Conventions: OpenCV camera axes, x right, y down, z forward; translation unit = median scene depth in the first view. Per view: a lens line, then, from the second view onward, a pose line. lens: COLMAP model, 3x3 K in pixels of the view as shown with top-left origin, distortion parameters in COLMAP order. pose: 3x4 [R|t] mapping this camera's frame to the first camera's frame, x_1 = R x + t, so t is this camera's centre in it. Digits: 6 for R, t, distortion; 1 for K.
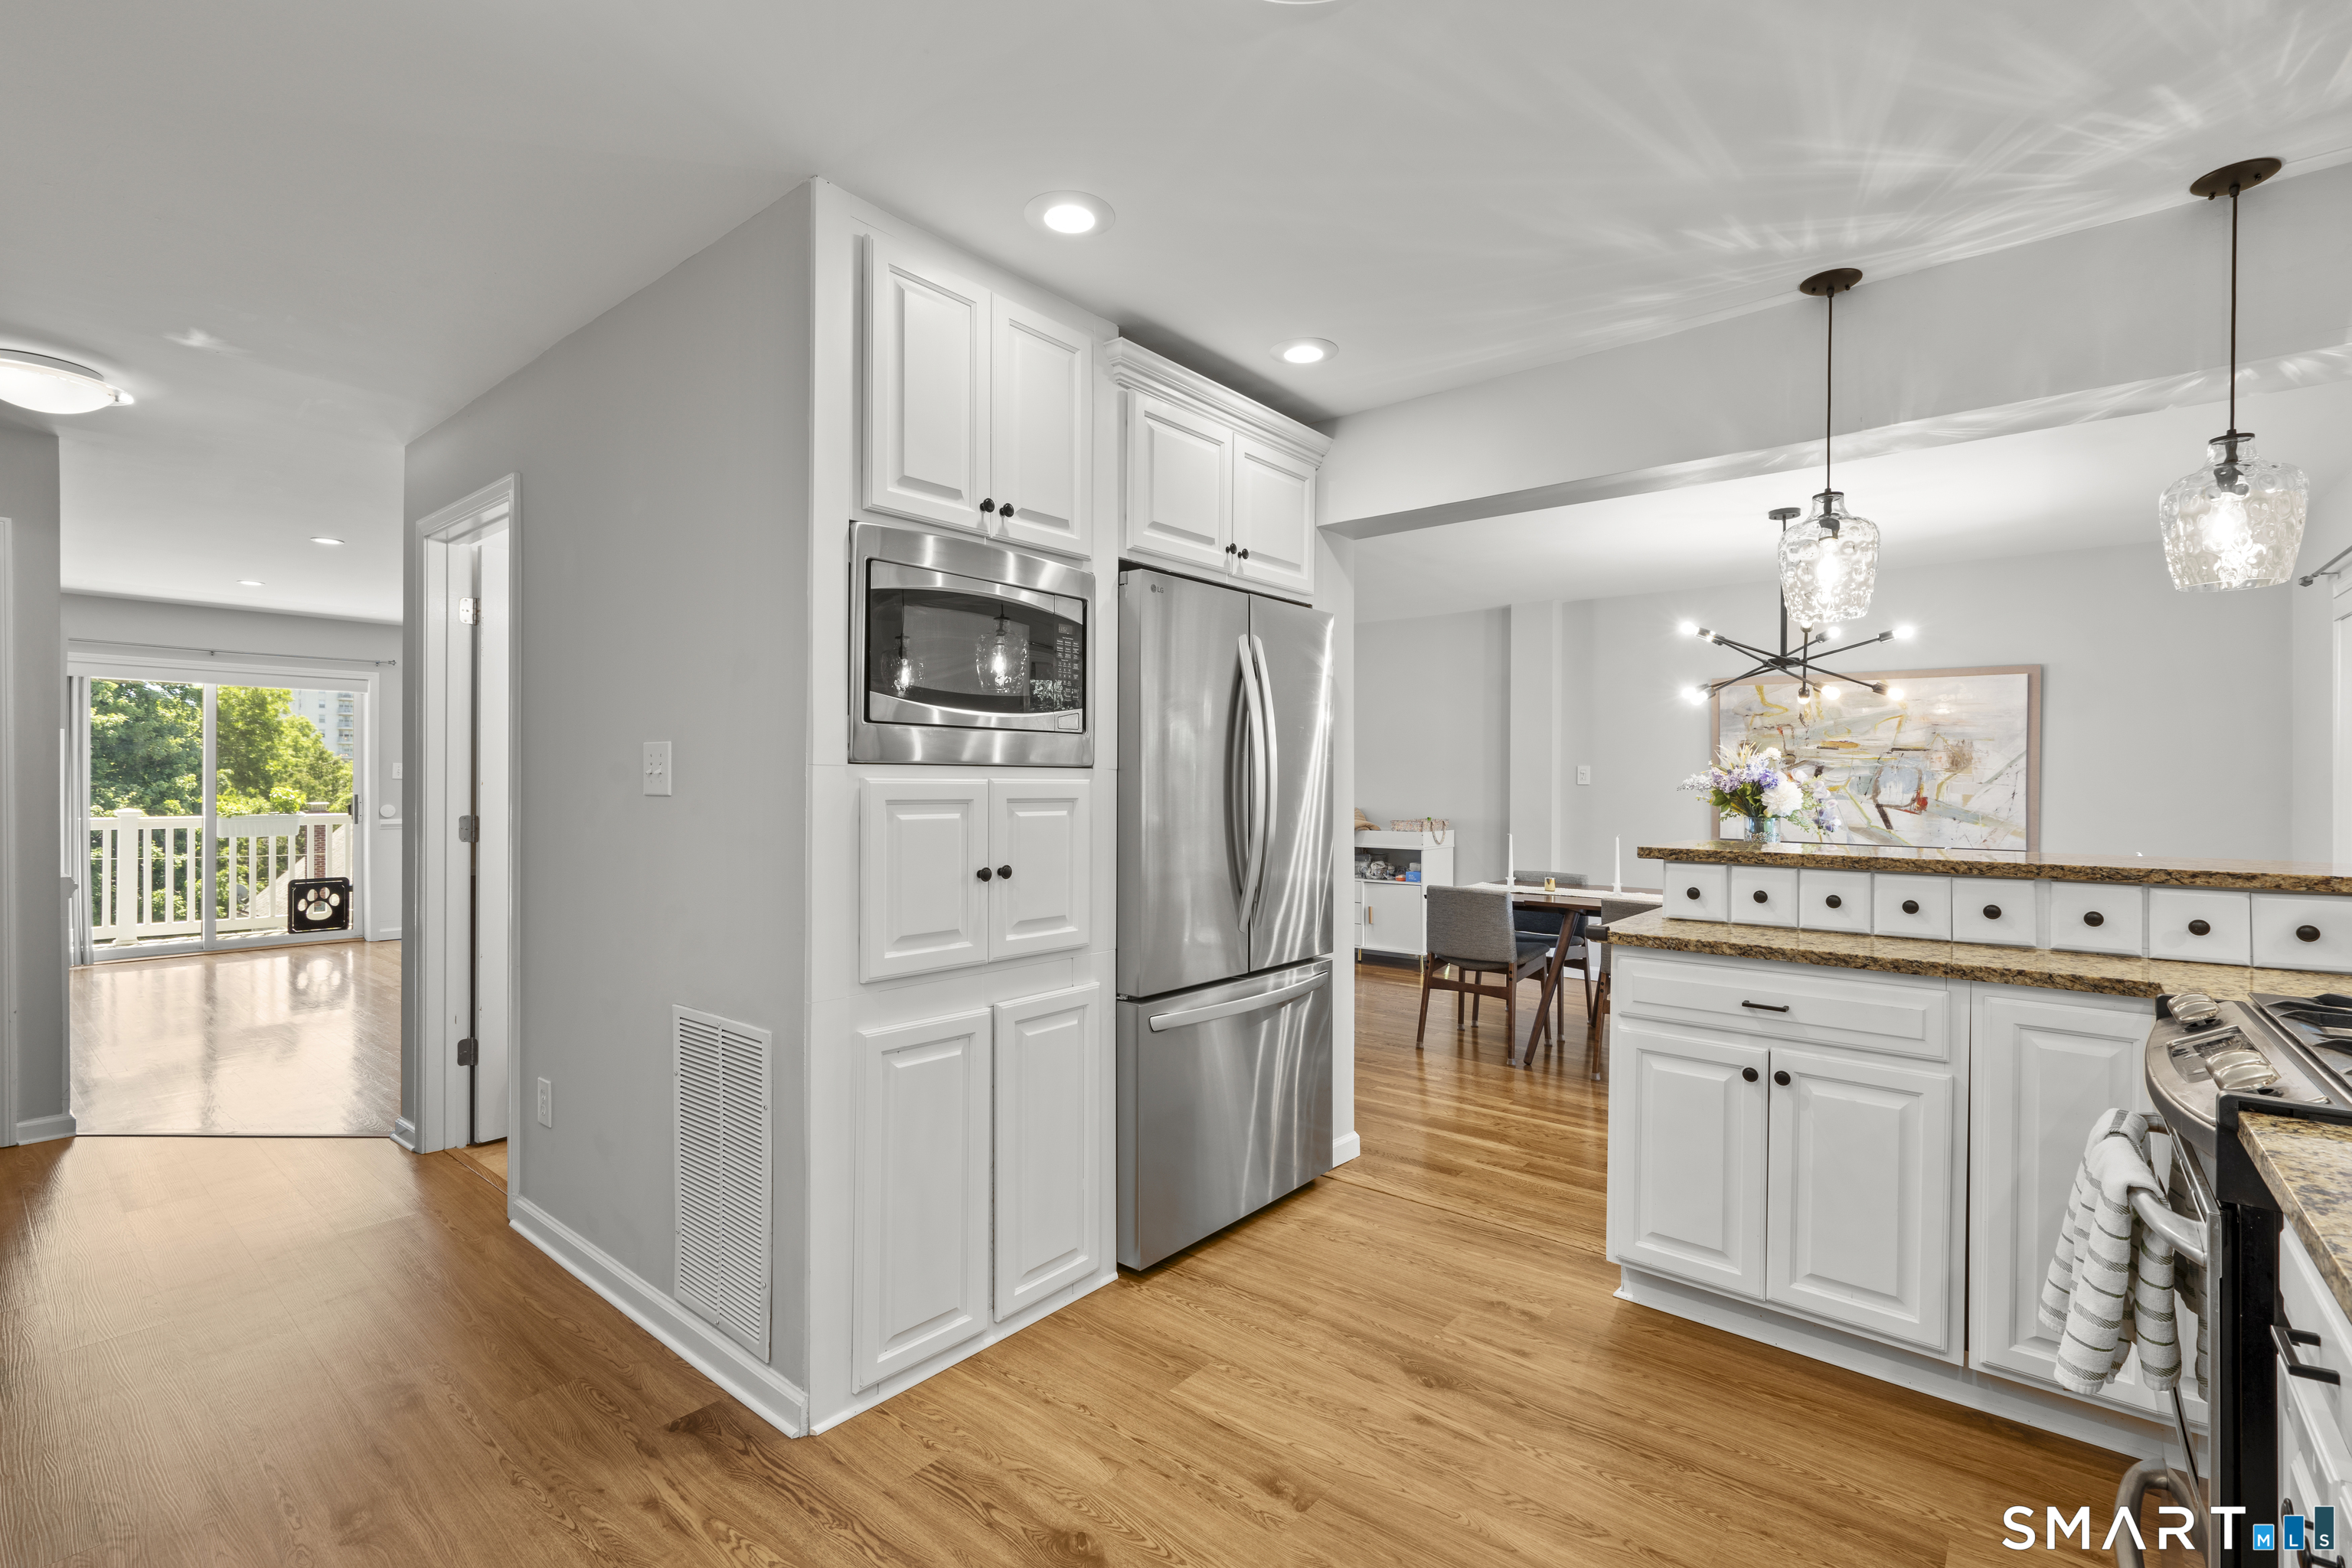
lens RADIAL K [[1056.1, 0, 1176.8], [0, 1056.1, 782.8], [0, 0, 1]] dist [-0.007168, 0.002936]
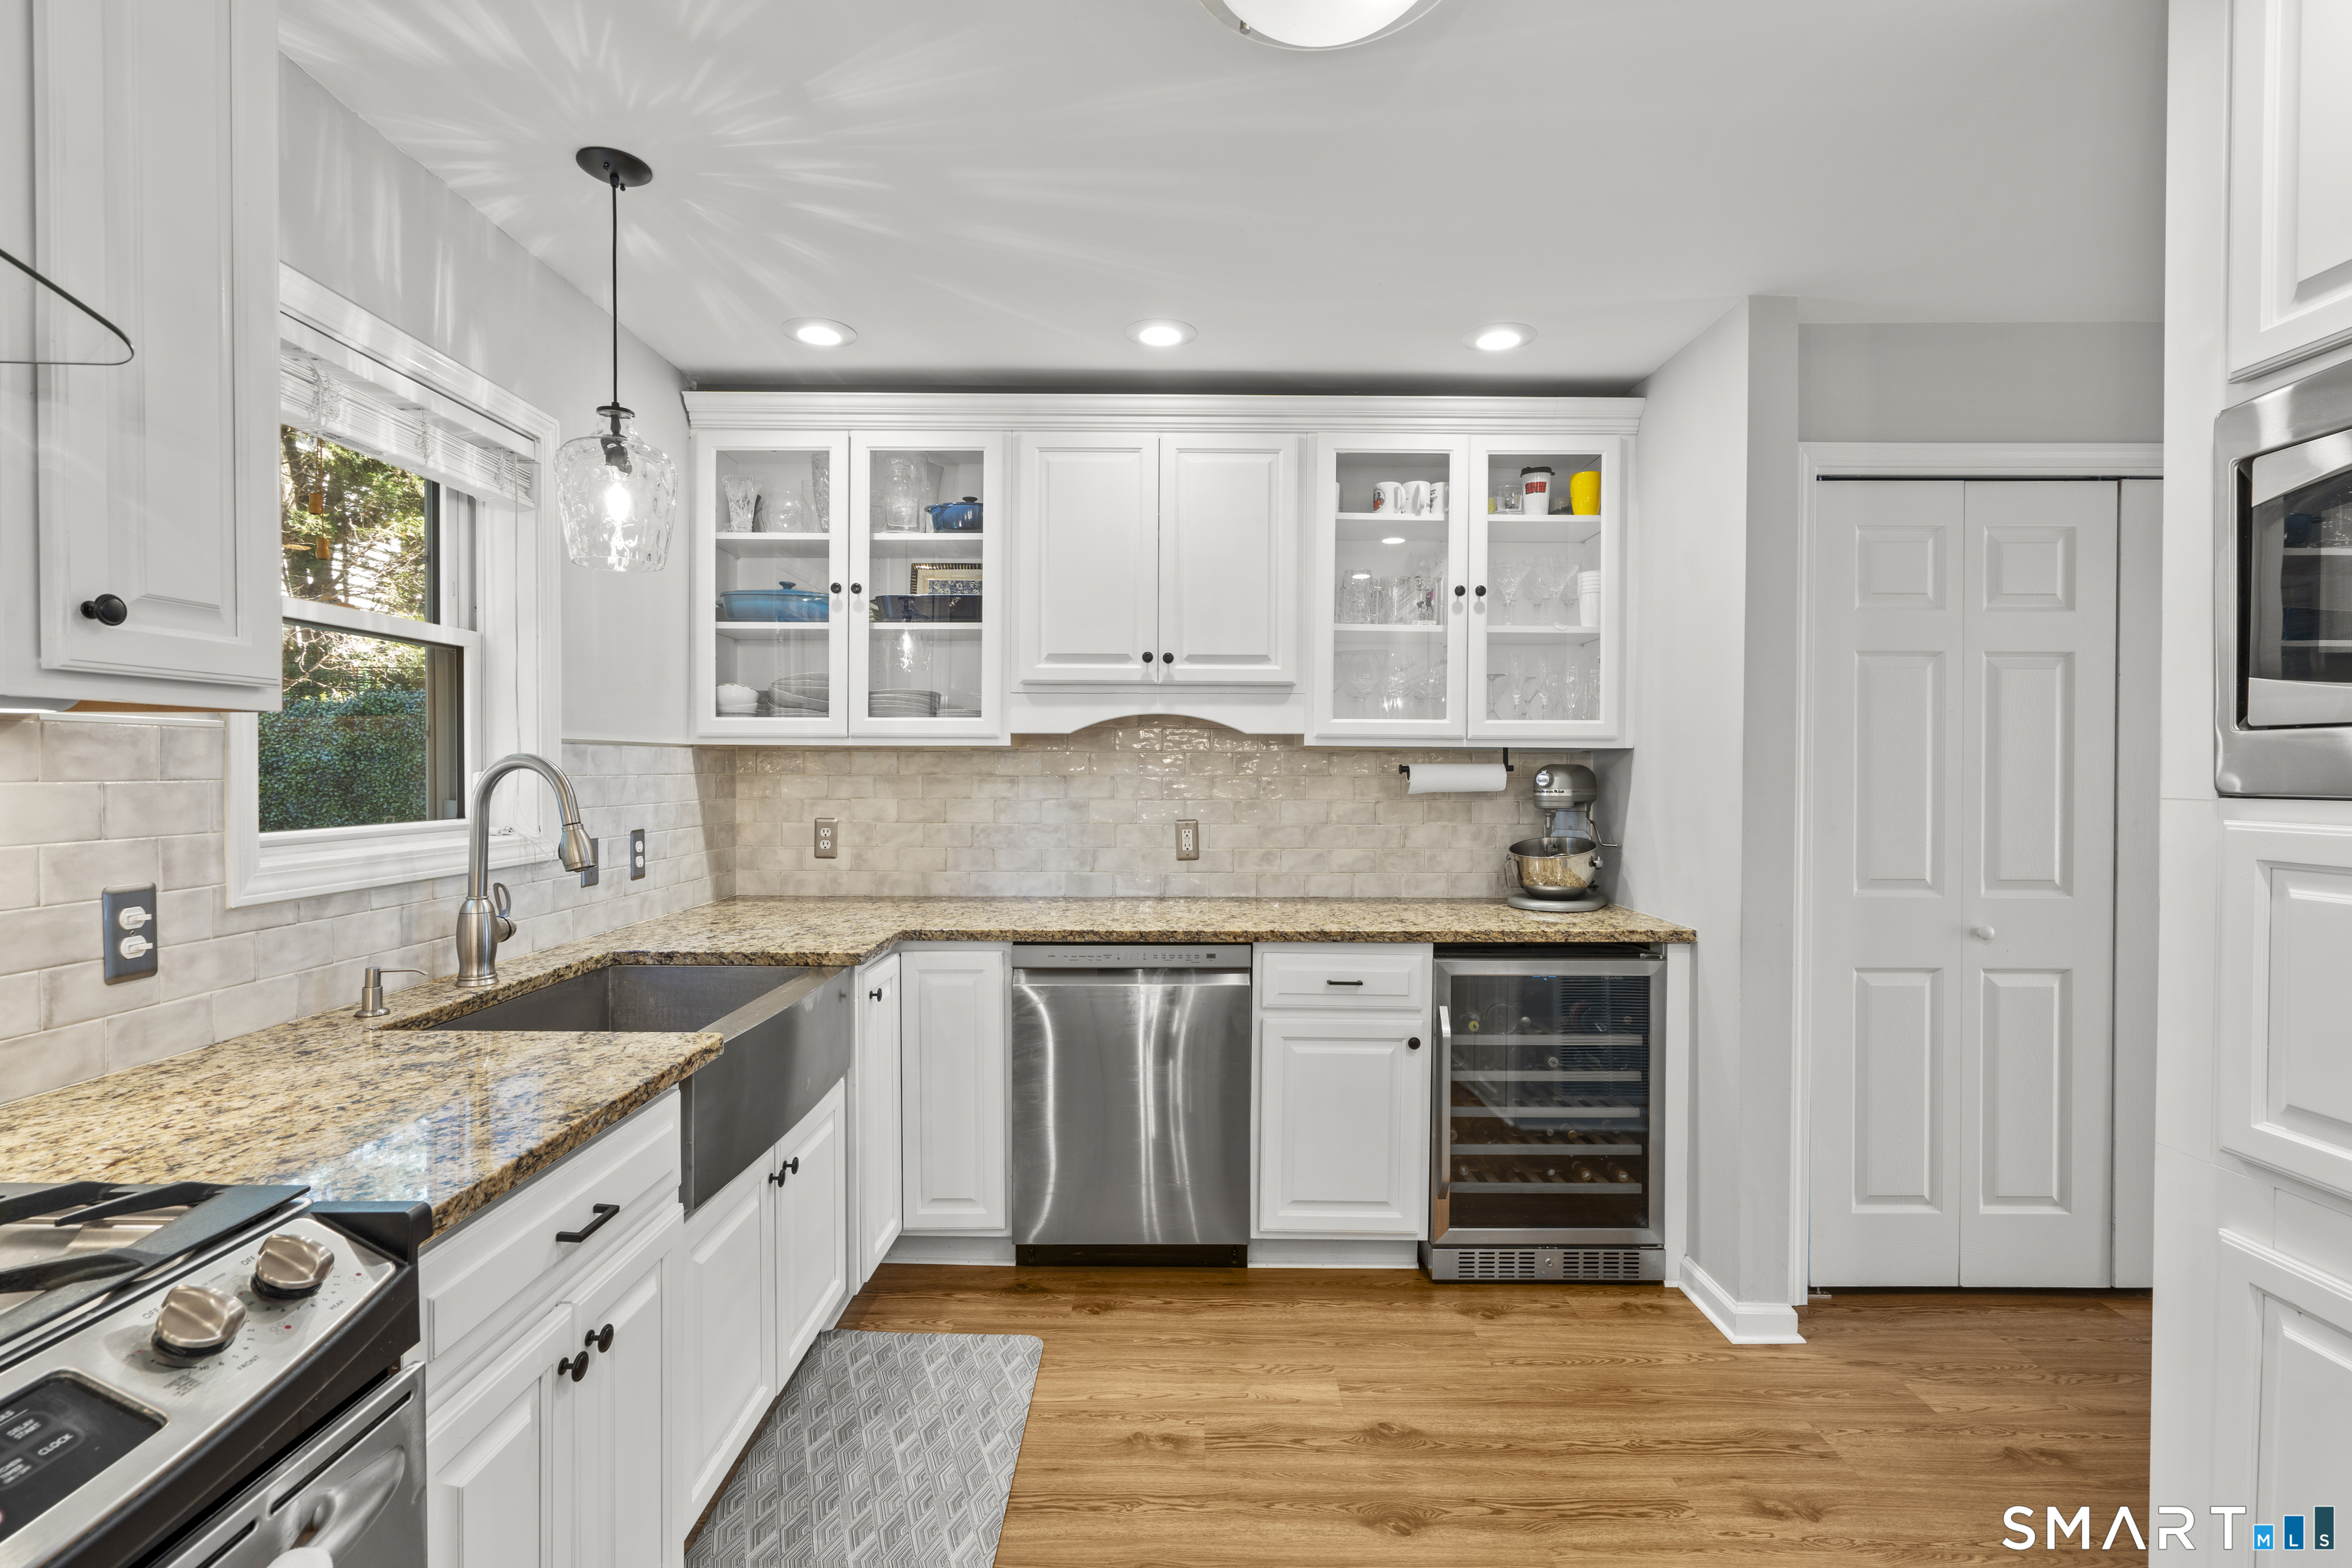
lens RADIAL K [[1056.1, 0, 1176.5], [0, 1056.1, 781.5], [0, 0, 1]] dist [-0.007168, 0.002936]
pose [[-0.772197, -0.001578, -0.635382, 0.482740], [-0.008232, 0.999938, 0.007522, -0.023028], [0.635330, 0.011040, -0.772162, 0.915632]]
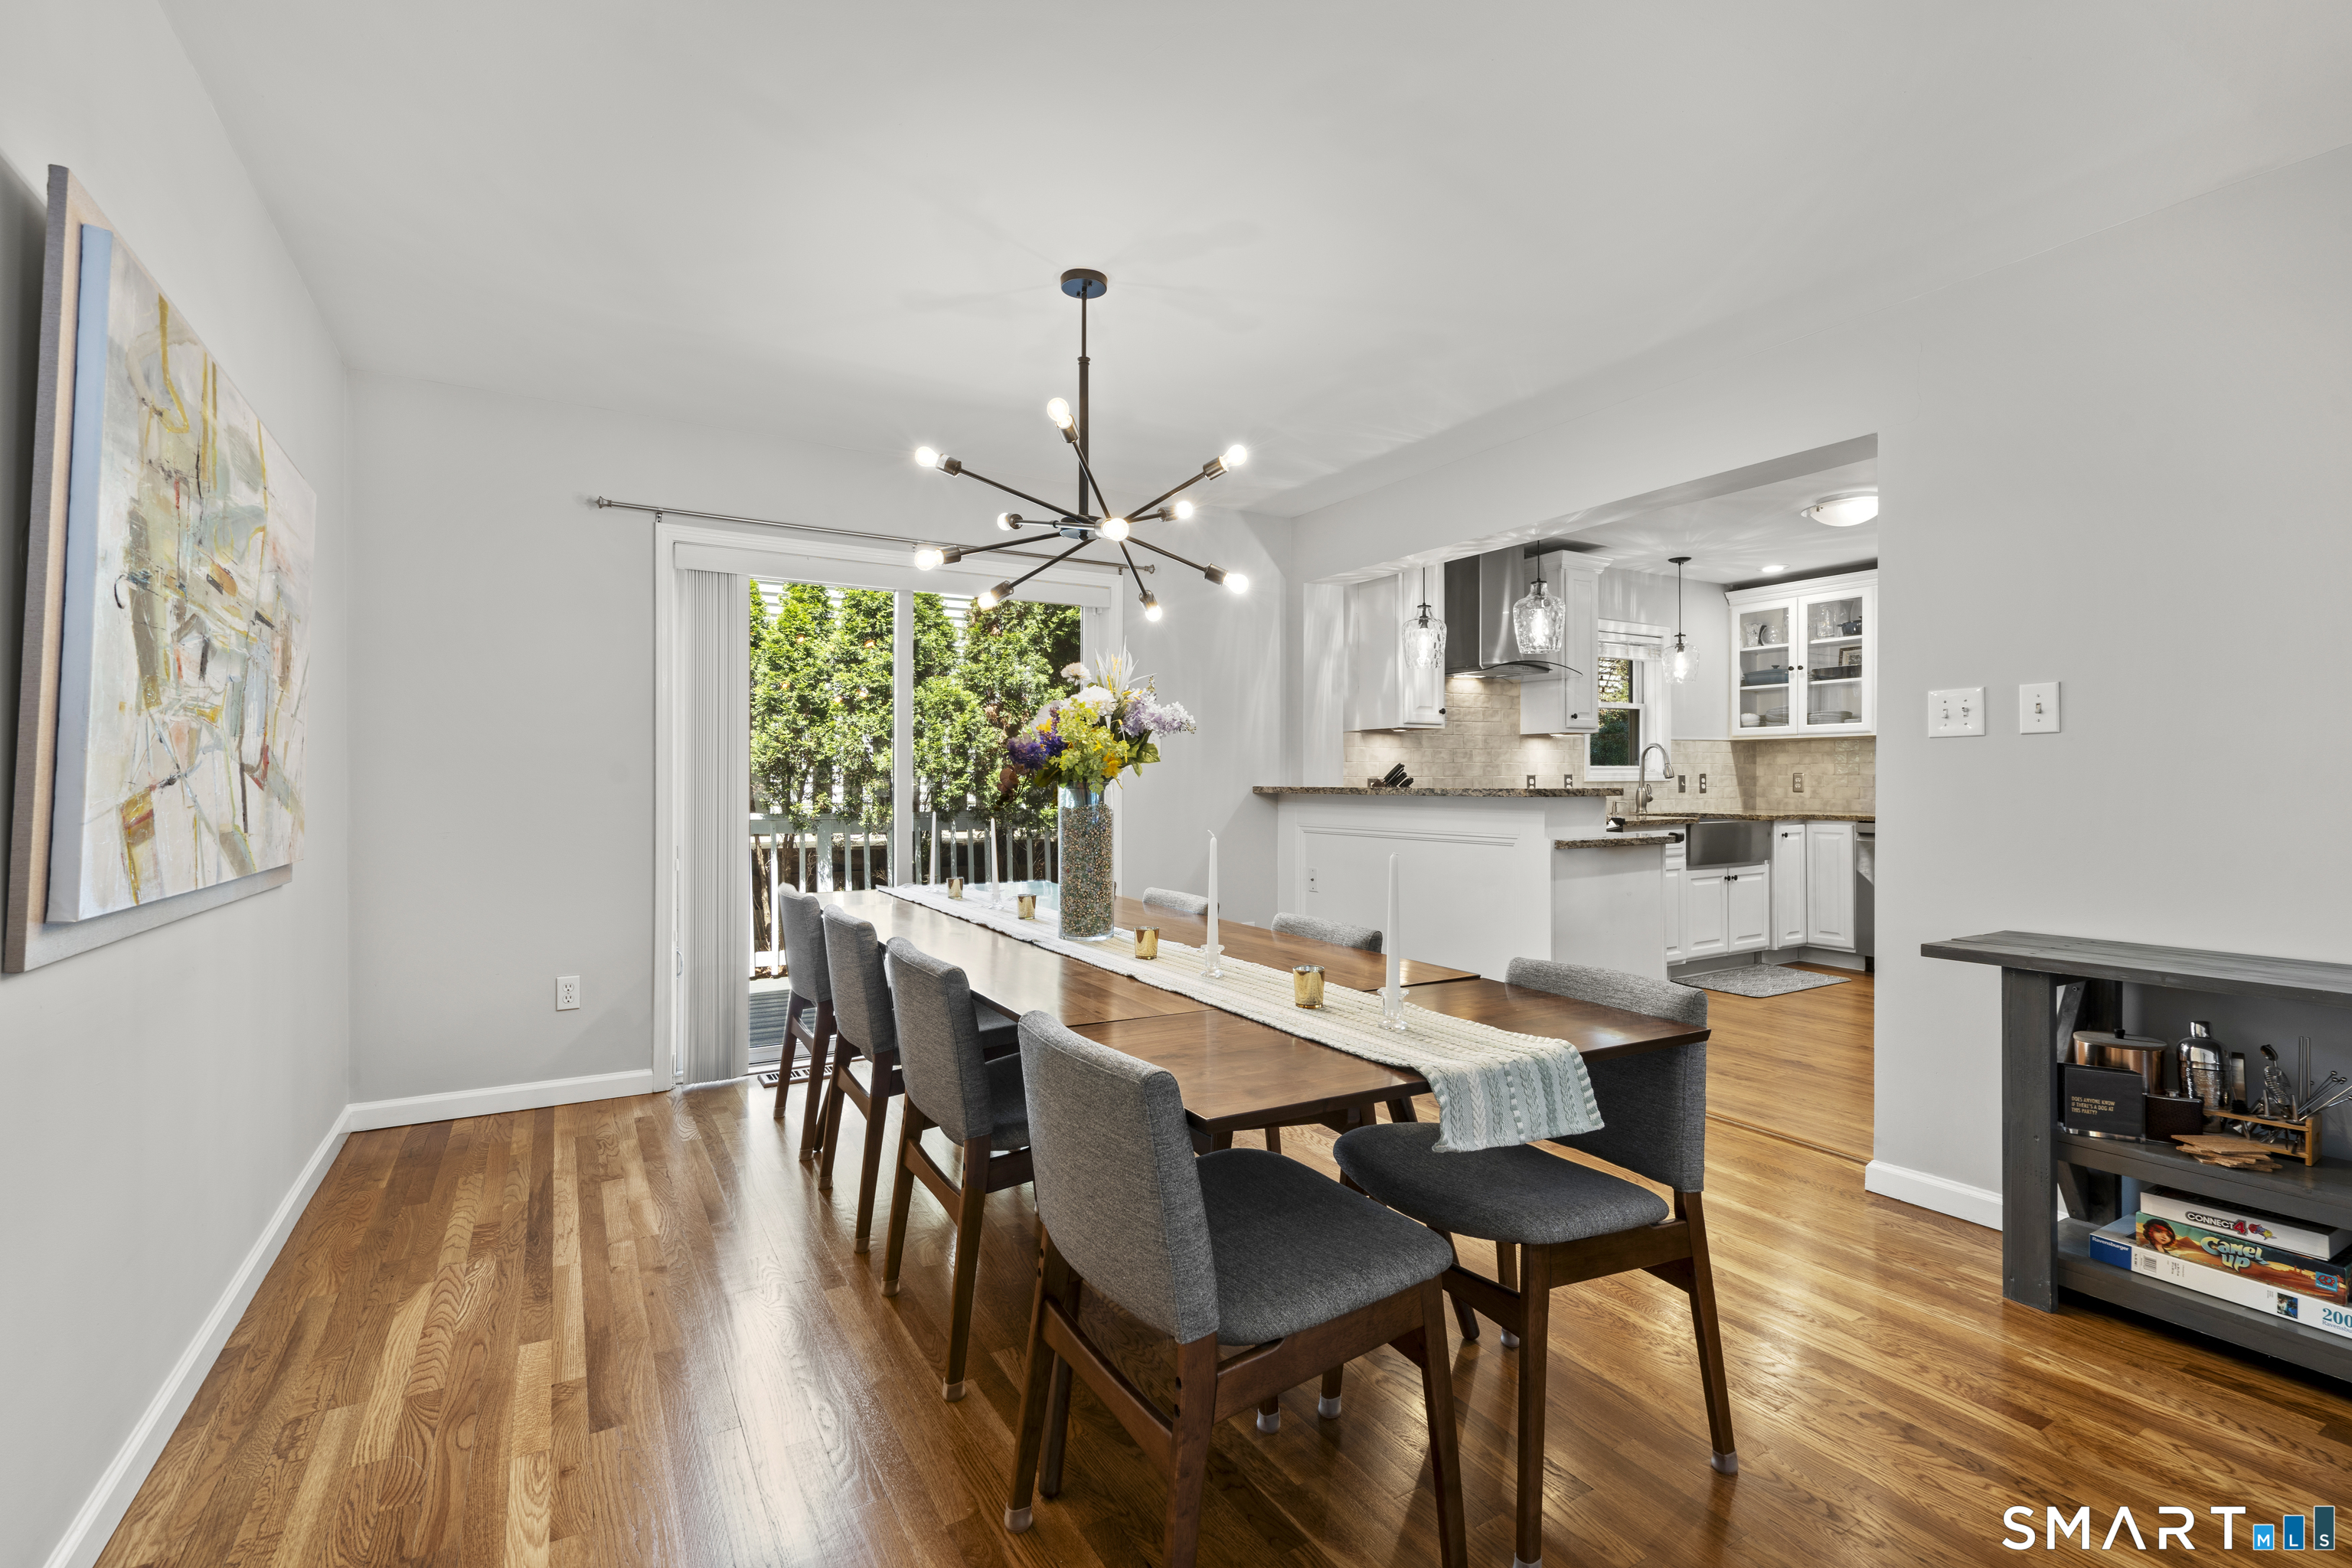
lens RADIAL K [[1056.1, 0, 1173.5], [0, 1056.1, 781.6], [0, 0, 1]] dist [-0.007168, 0.002936]
pose [[-0.939378, -0.003801, 0.342862, 0.579093], [-0.002814, 0.999990, 0.003378, 0.054630], [-0.342872, 0.002208, -0.939380, 2.824240]]
